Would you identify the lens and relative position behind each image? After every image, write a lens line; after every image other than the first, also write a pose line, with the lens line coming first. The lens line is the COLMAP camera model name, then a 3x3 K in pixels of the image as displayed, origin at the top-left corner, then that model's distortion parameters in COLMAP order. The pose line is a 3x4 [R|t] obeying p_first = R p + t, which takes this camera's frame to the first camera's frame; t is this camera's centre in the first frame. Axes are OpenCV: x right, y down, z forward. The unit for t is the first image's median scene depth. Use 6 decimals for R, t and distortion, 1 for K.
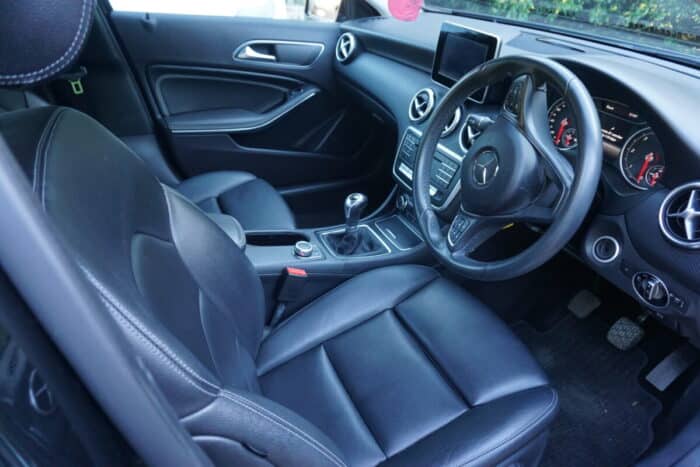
lens RADIAL K [[468.9, 0, 349.4], [0, 468.9, 228.9], [0, 0, 1]] dist [-0.051291, 0.040026]
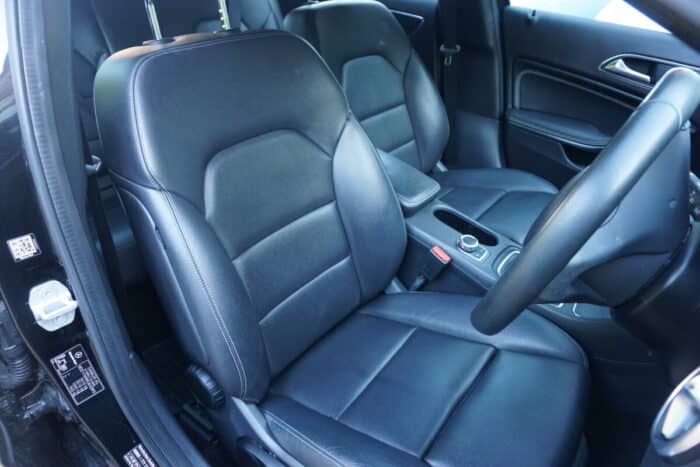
lens RADIAL K [[468.9, 0, 349.4], [0, 468.9, 228.9], [0, 0, 1]] dist [-0.051291, 0.040026]
pose [[0.452082, 0.439986, -0.775909, 0.383021], [-0.470495, 0.856647, 0.211636, -0.053195], [0.757797, 0.269385, 0.594286, 0.159514]]
